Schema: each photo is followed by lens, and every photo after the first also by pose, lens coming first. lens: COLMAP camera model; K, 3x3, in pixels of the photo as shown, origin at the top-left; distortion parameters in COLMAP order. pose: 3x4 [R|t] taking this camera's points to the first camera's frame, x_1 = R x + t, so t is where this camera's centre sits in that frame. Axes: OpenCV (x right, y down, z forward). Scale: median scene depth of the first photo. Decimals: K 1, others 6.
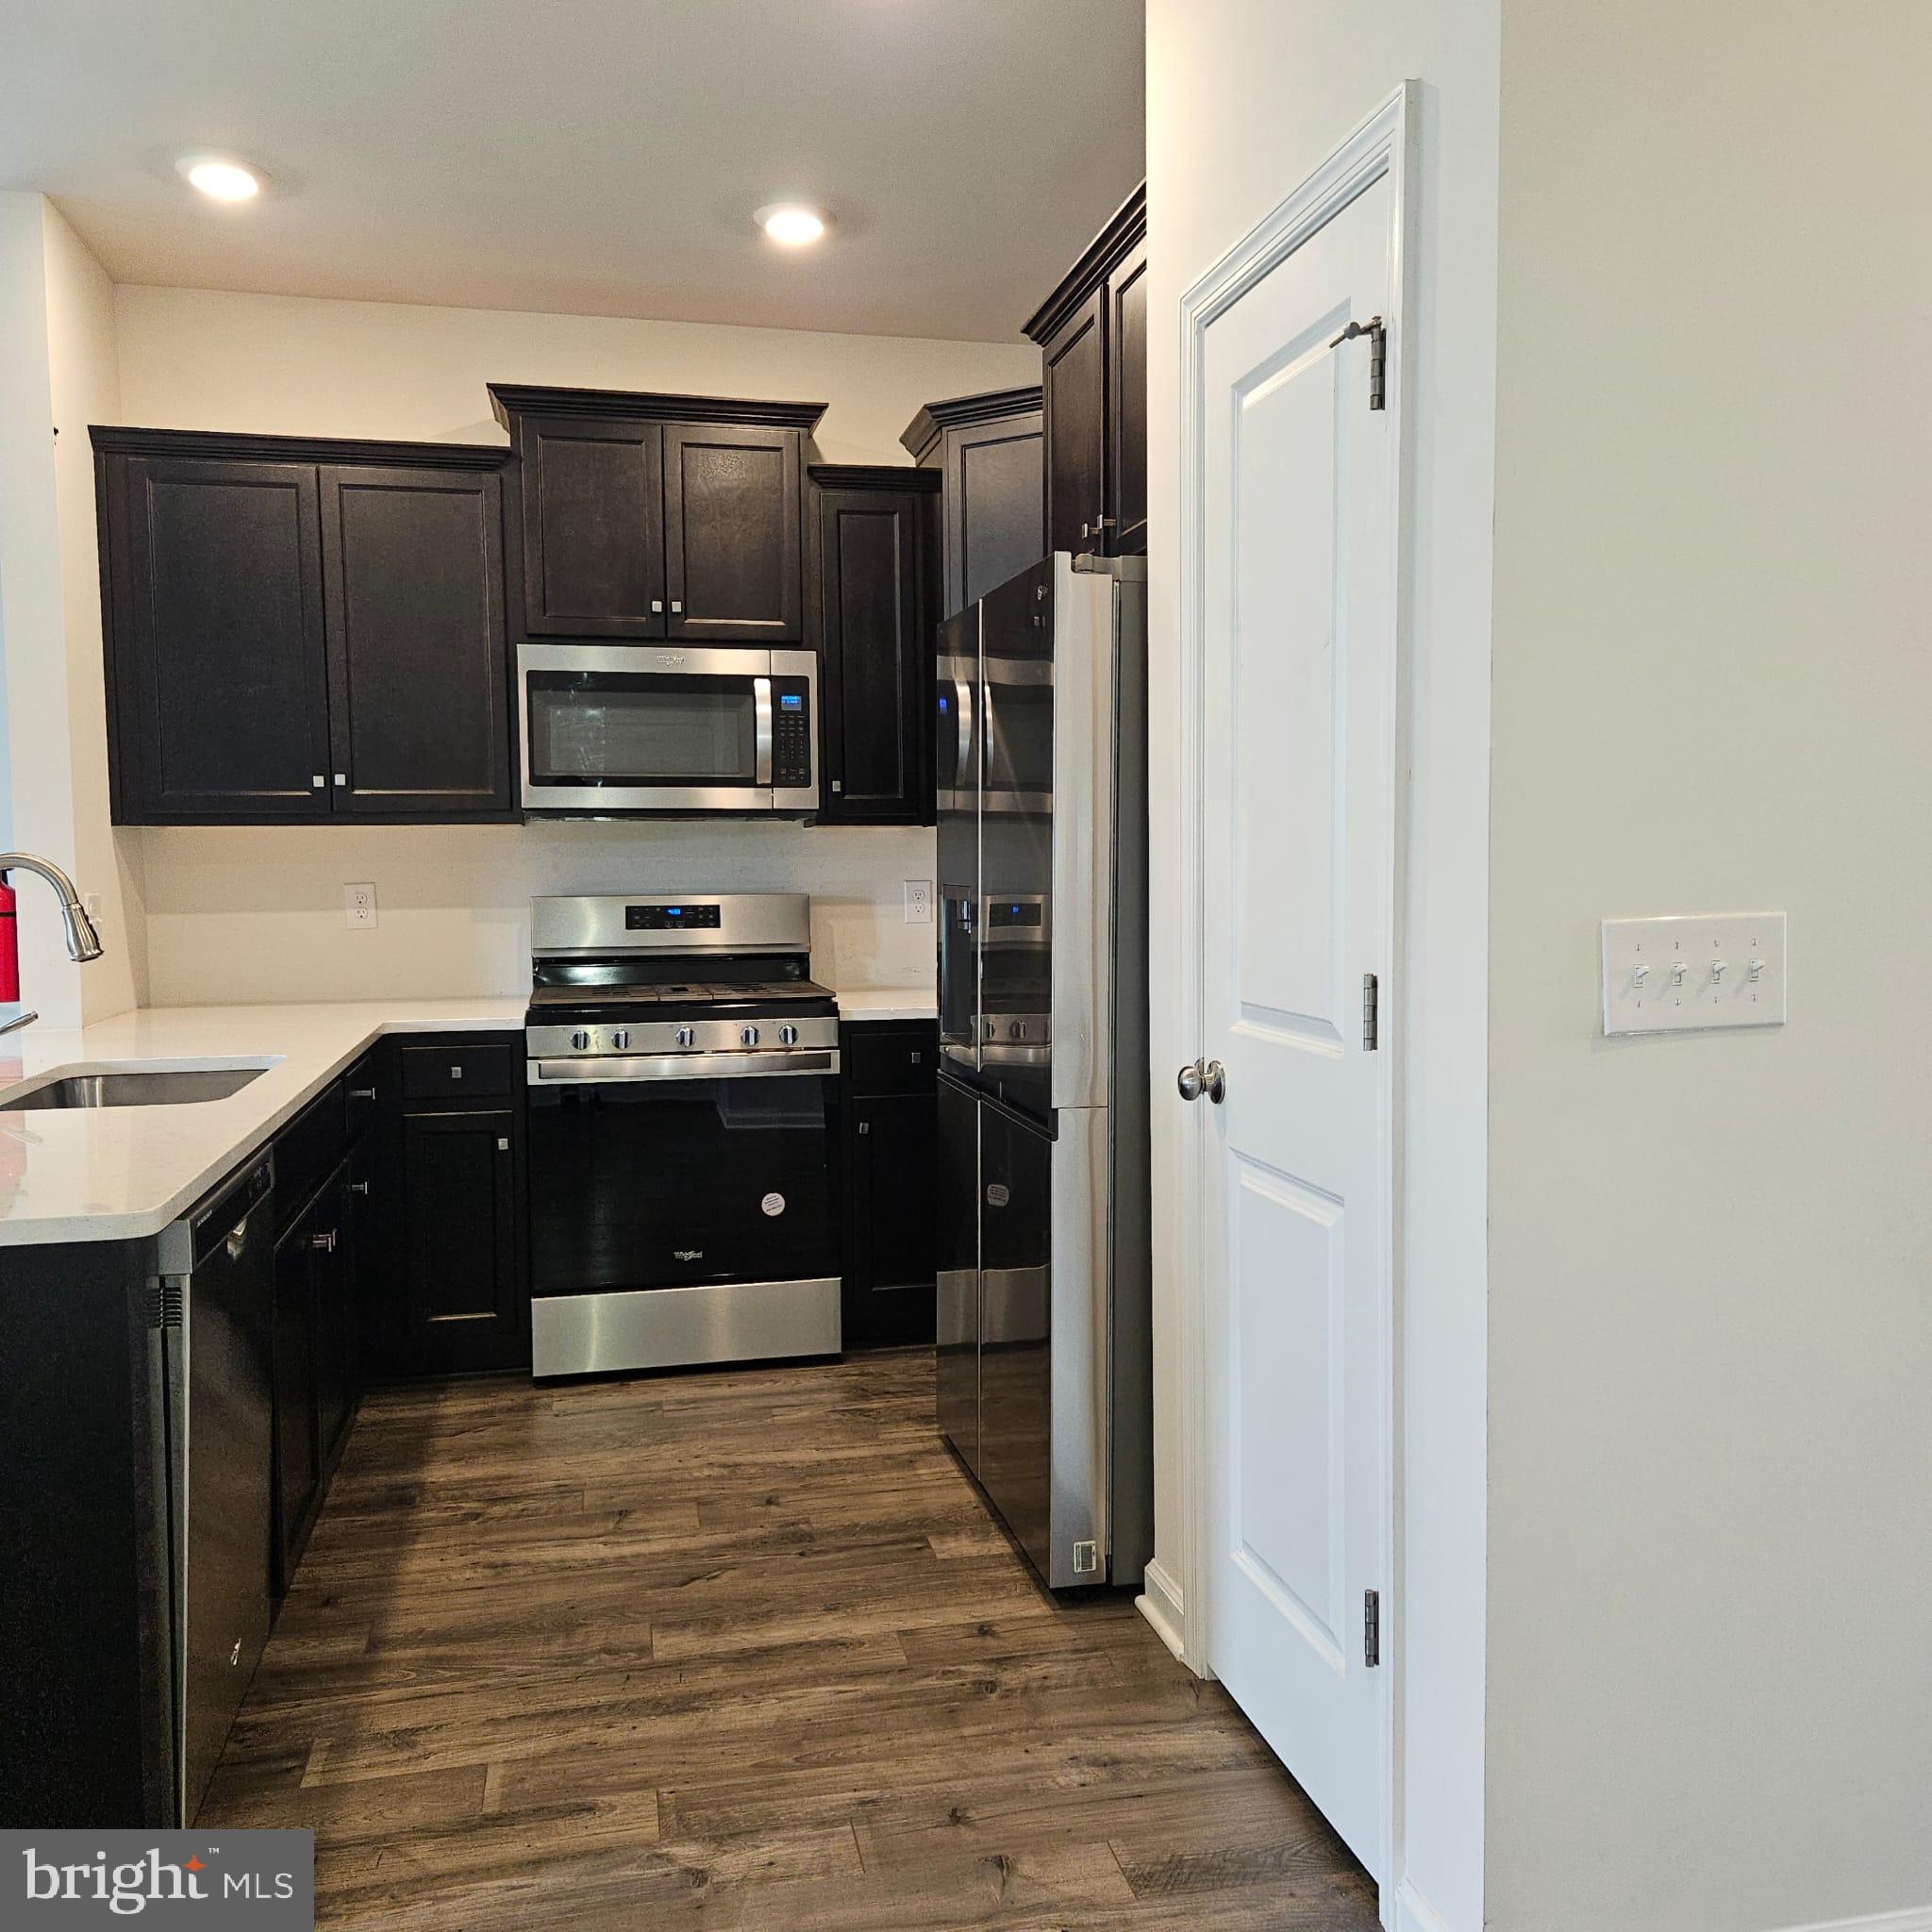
lens RADIAL K [[1732.9, 0, 996.7], [0, 1732.9, 967.8], [0, 0, 1]] dist [0.013024, 0.006972]
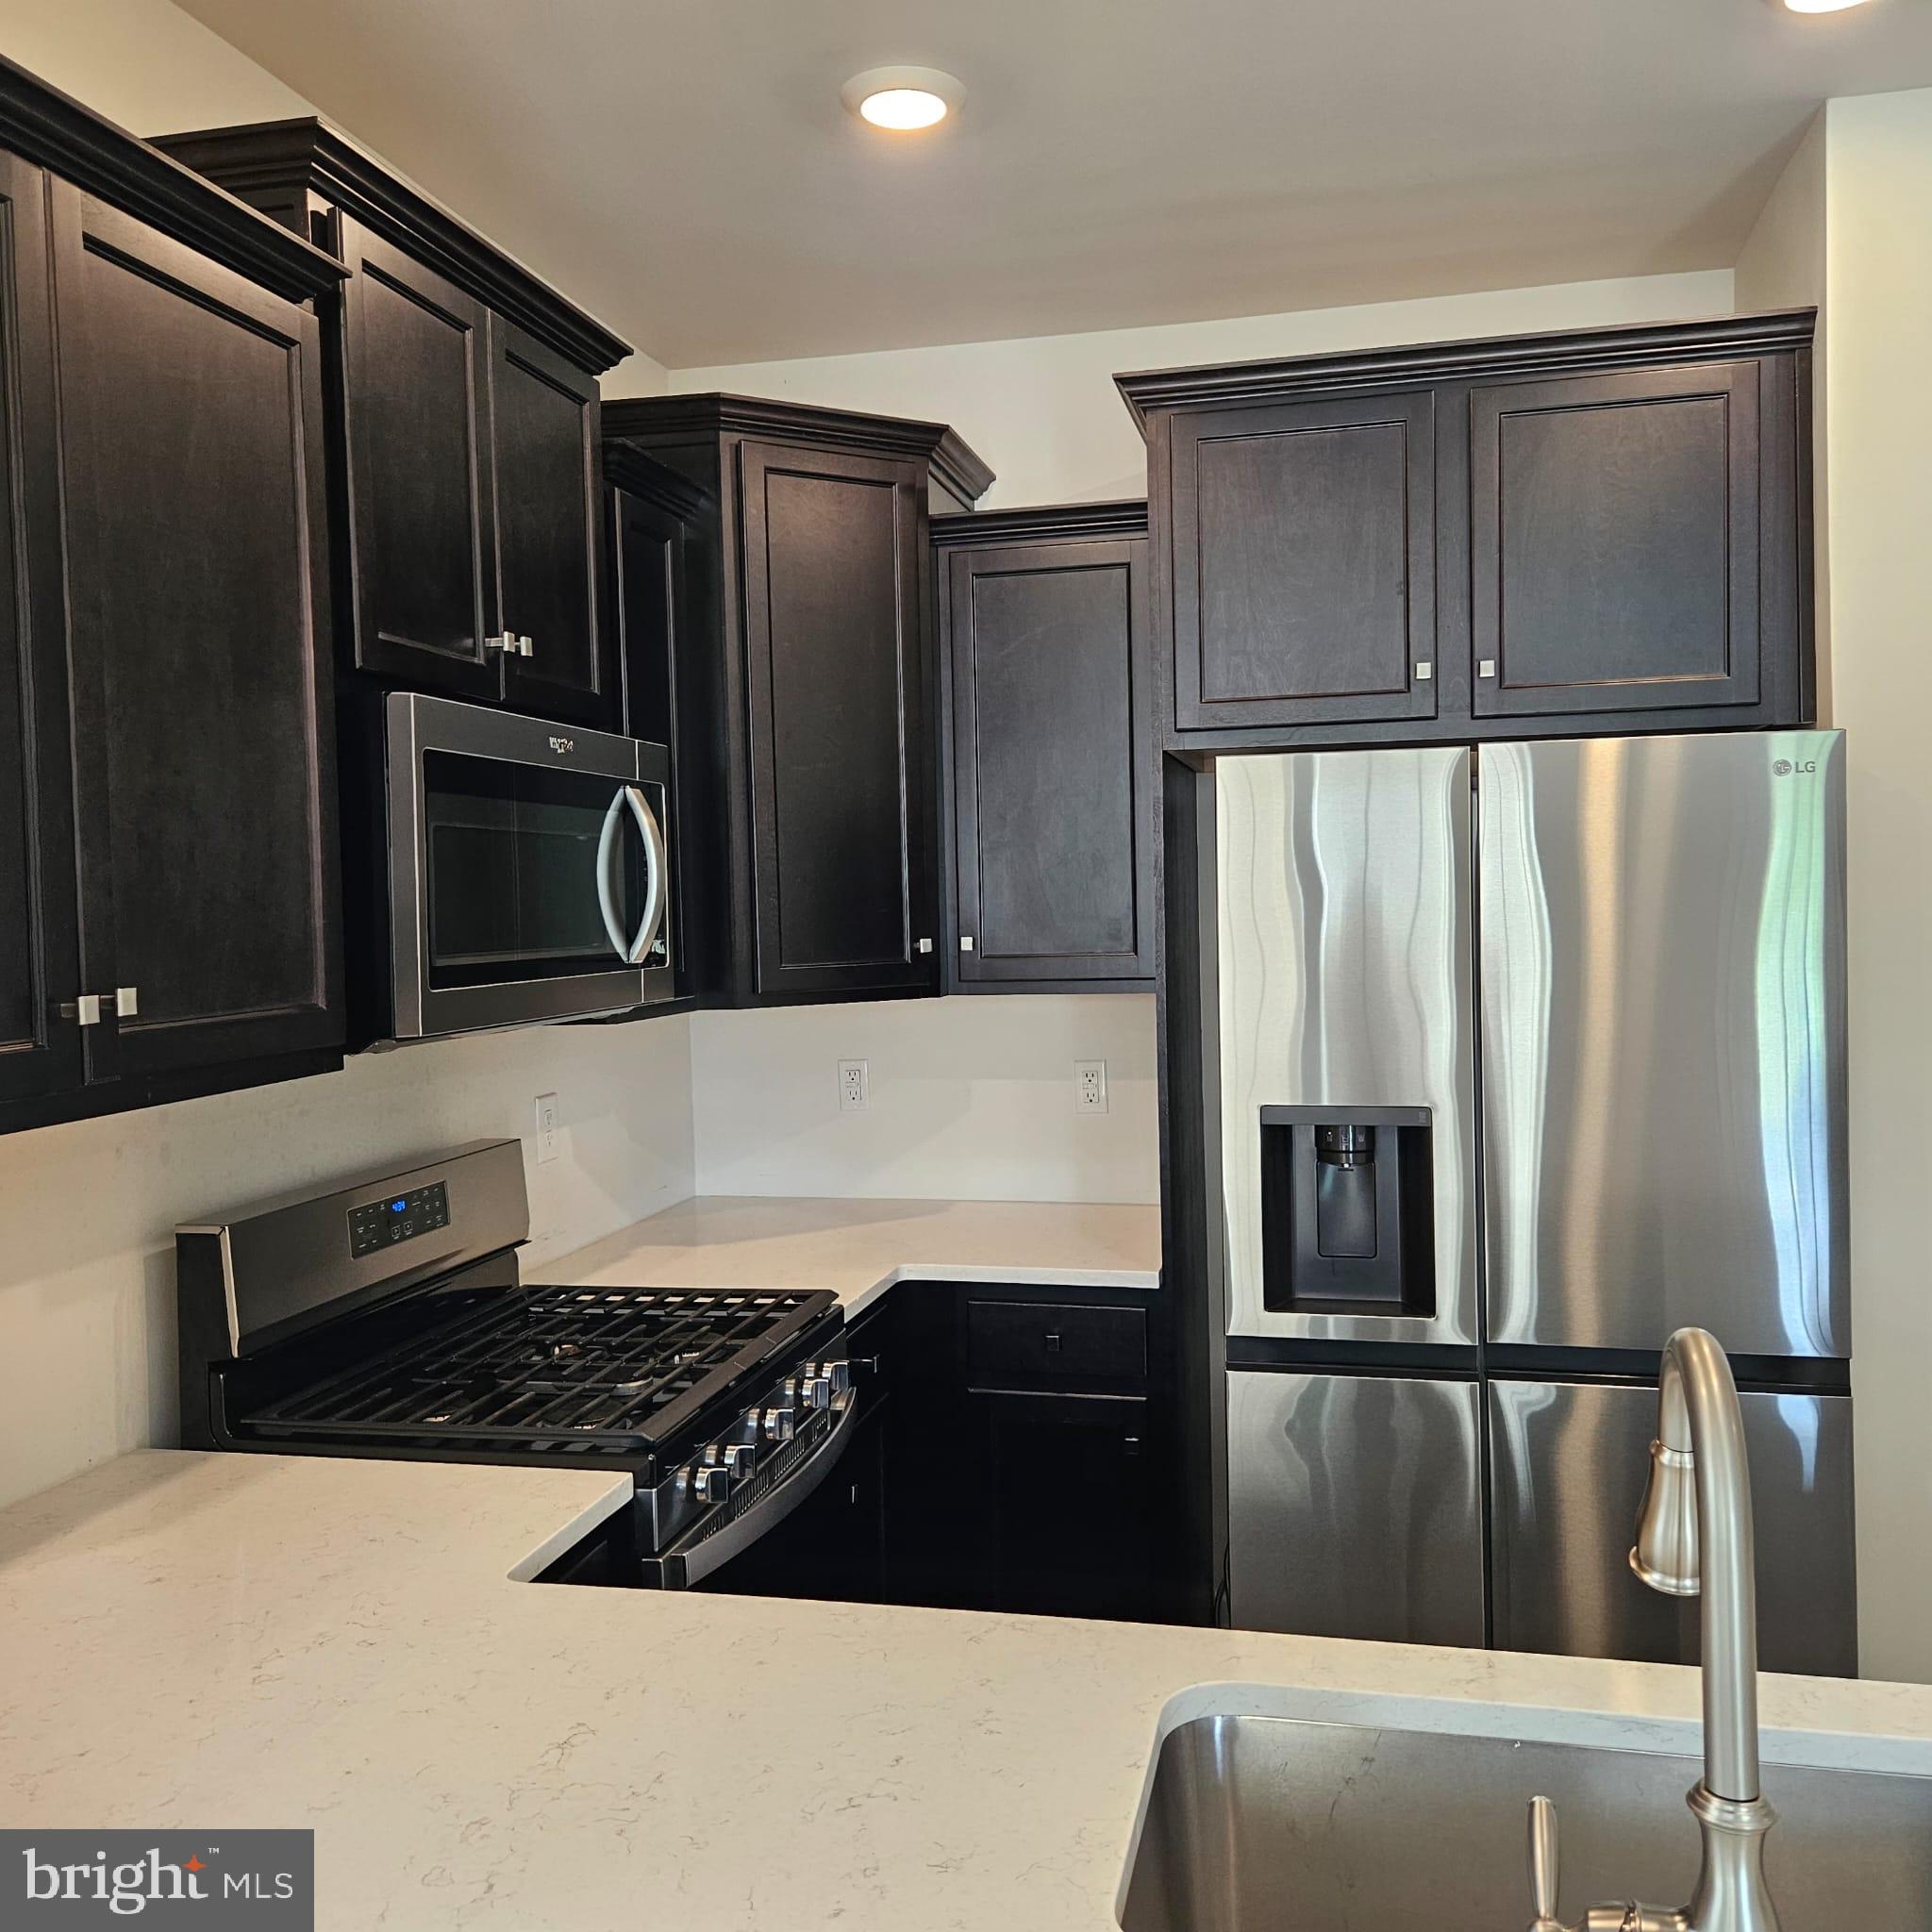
lens RADIAL K [[1727.3, 0, 970.8], [0, 1727.3, 962.4], [0, 0, 1]] dist [0.015911, -0.005254]
pose [[0.444142, -0.034444, 0.895294, -0.781208], [0.079301, 0.996850, -0.000990, -0.124889], [-0.892440, 0.071438, 0.445475, 0.813747]]
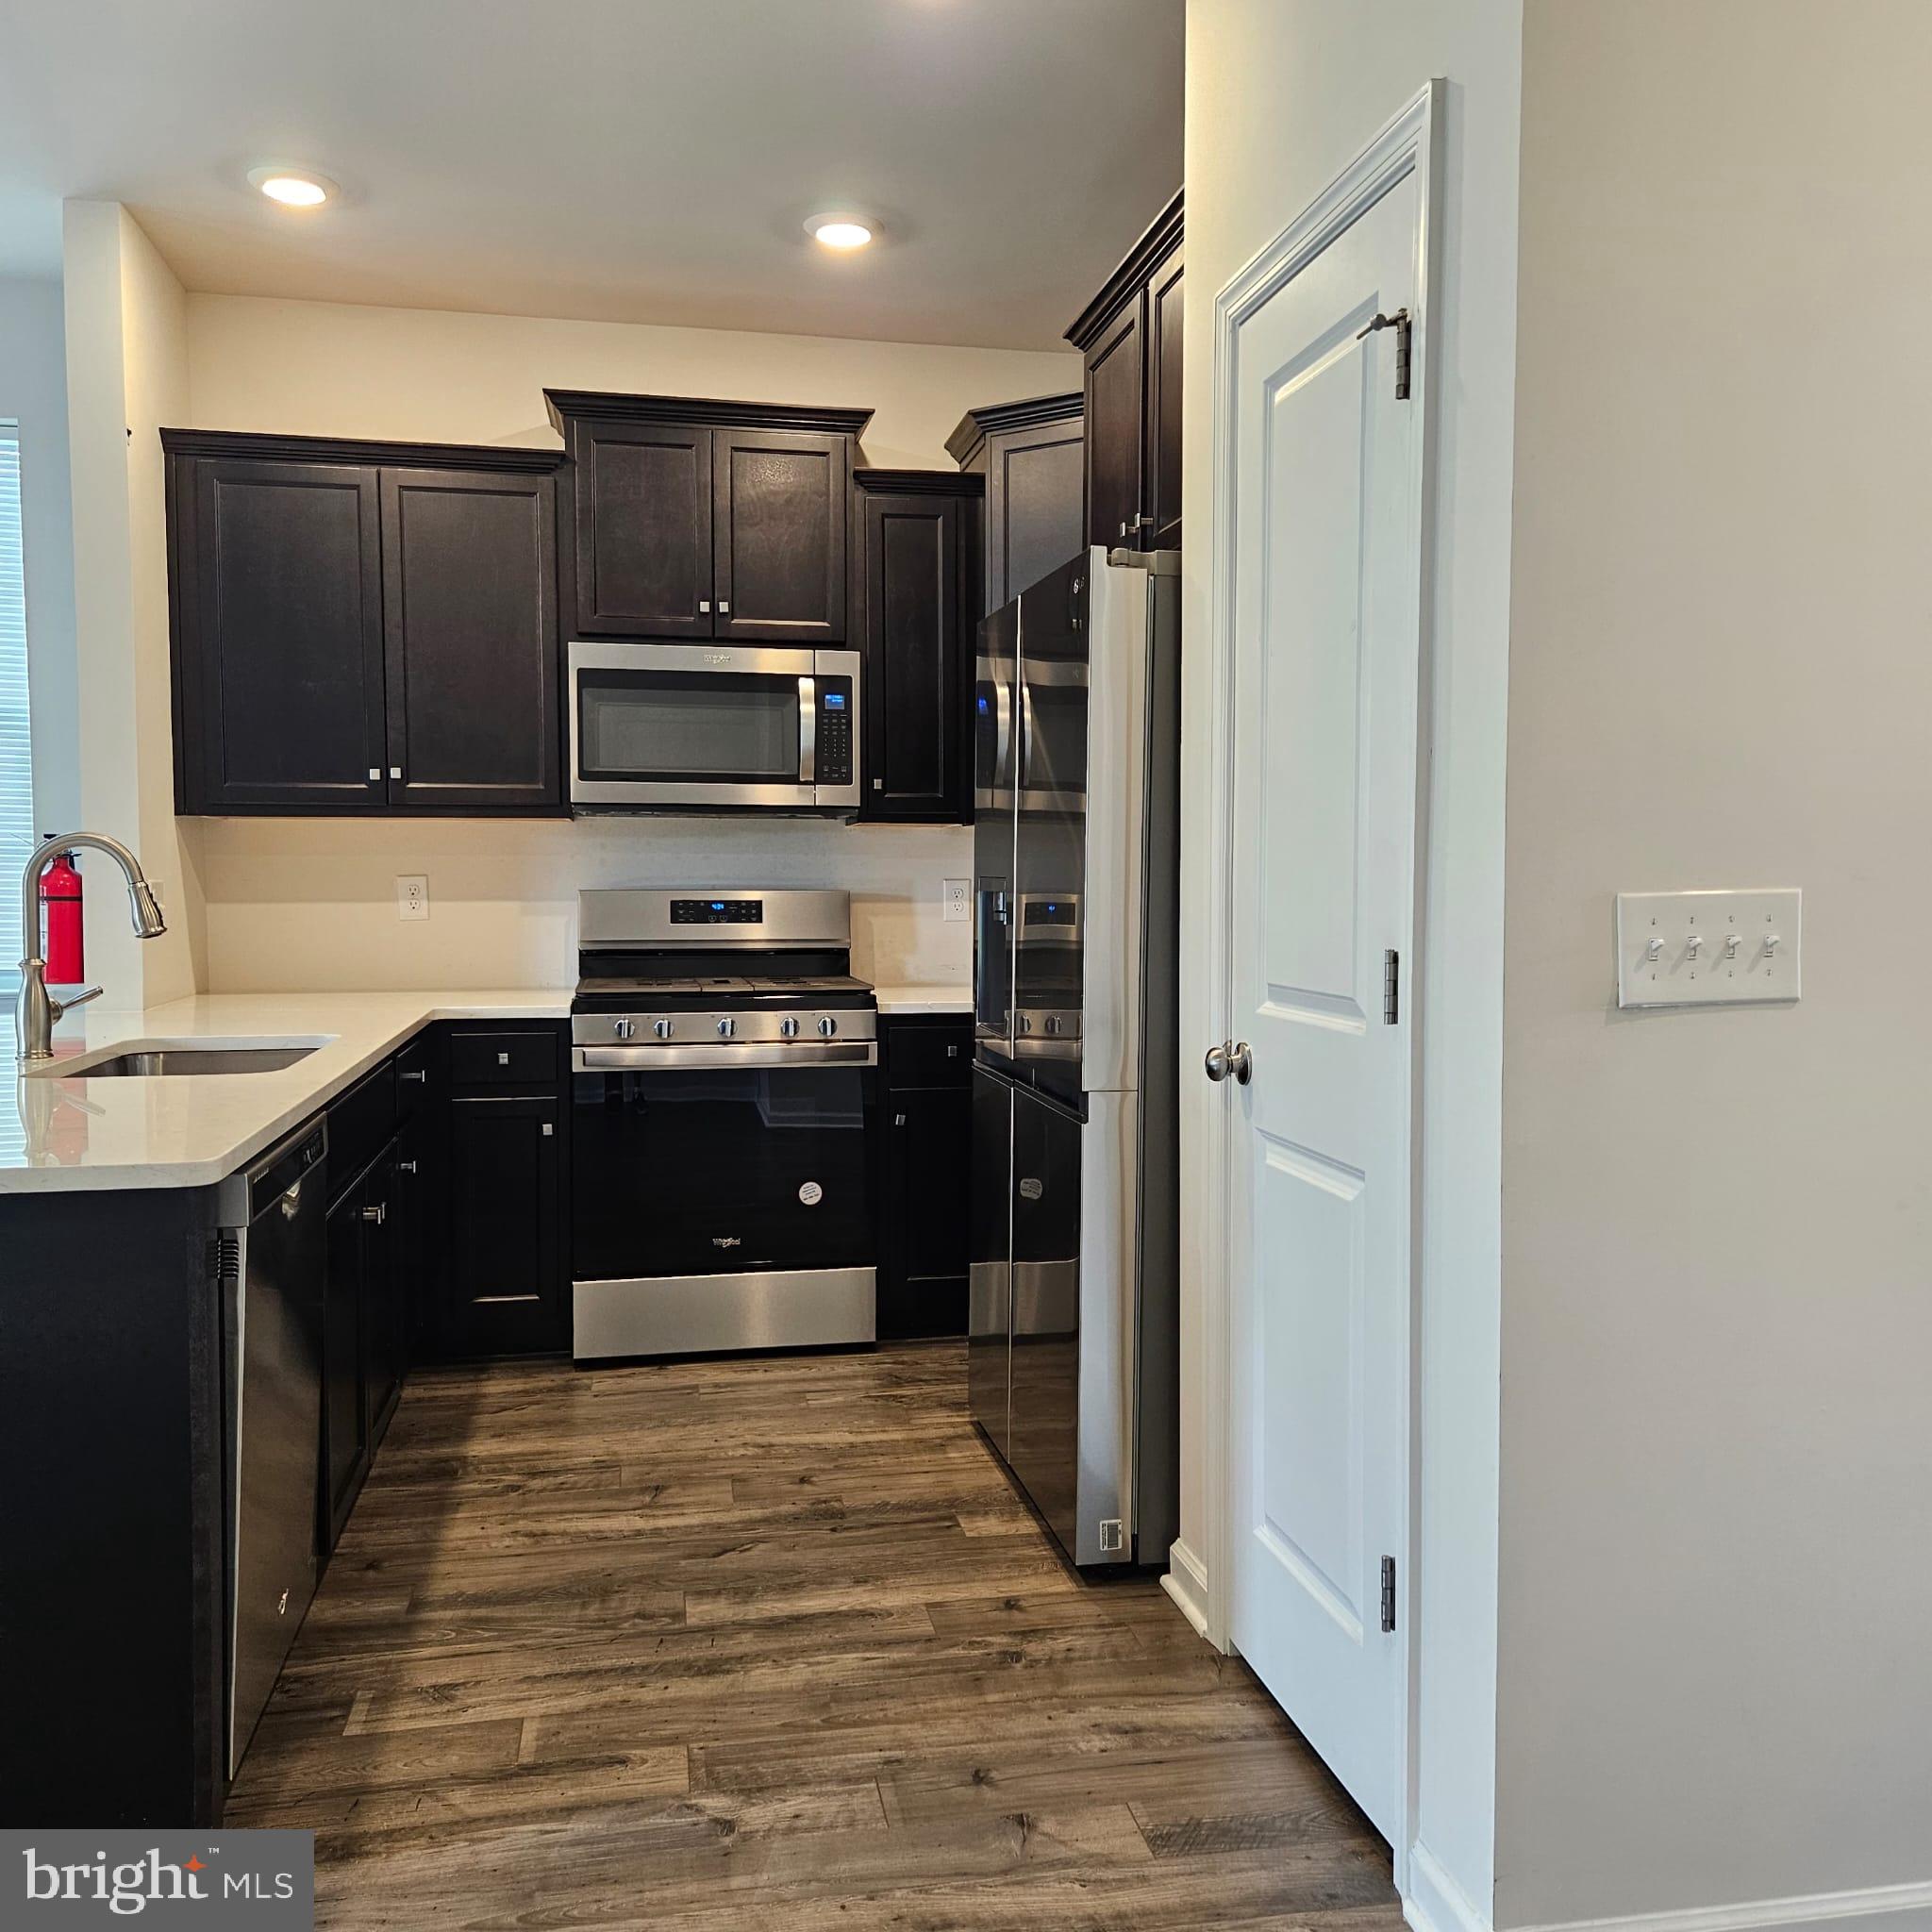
lens RADIAL K [[1732.9, 0, 996.7], [0, 1732.9, 967.8], [0, 0, 1]] dist [0.013024, 0.006972]
pose [[0.999612, 0.011078, -0.025561, 0.005822], [-0.011417, 0.999848, -0.013169, 0.020098], [0.025411, 0.013455, 0.999587, -0.018569]]
